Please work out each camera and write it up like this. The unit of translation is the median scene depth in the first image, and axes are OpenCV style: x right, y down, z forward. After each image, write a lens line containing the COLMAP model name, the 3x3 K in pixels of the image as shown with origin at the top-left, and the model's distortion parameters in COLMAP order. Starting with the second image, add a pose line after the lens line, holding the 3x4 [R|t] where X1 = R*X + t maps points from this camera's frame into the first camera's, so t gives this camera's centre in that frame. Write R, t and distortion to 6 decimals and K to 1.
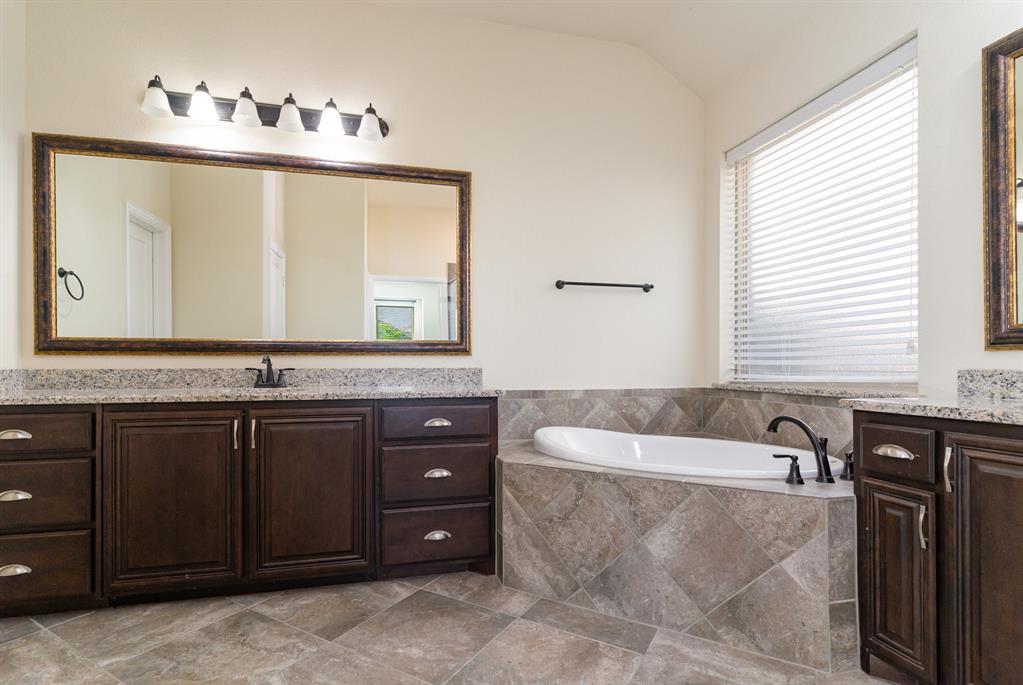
lens RADIAL K [[493.6, 0, 496.5], [0, 493.6, 361.0], [0, 0, 1]] dist [0.001540, 0.000751]
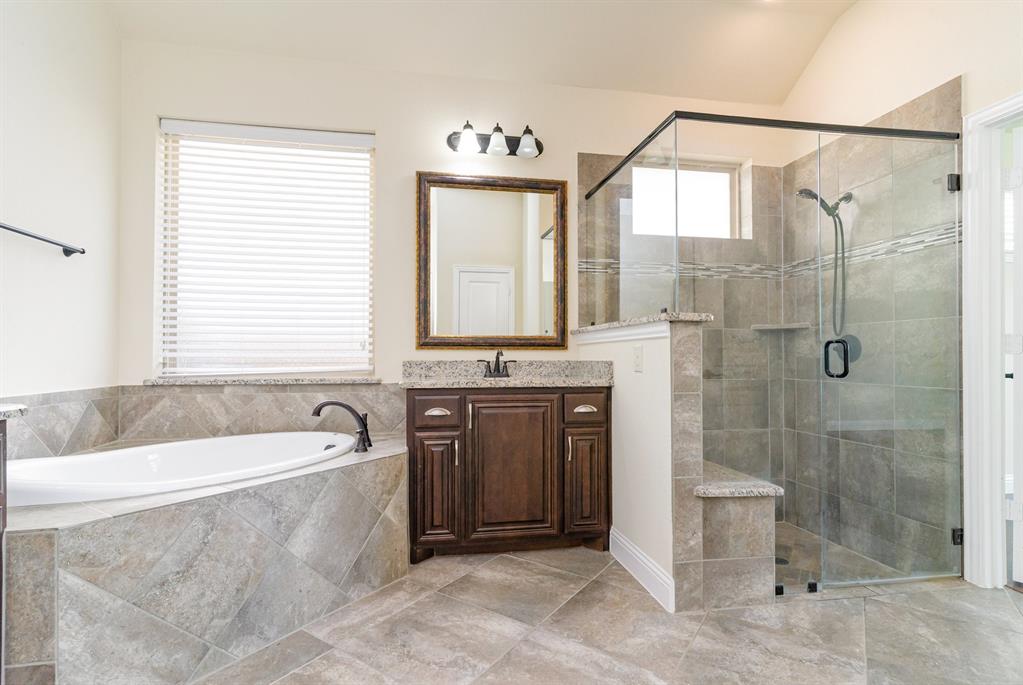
lens RADIAL K [[493.6, 0, 507.3], [0, 493.6, 349.5], [0, 0, 1]] dist [0.001540, 0.000751]
pose [[0.063798, 0.015633, 0.997840, -0.594210], [-0.008148, 0.999852, -0.015143, 0.001891], [-0.997930, -0.007165, 0.063916, 0.509792]]
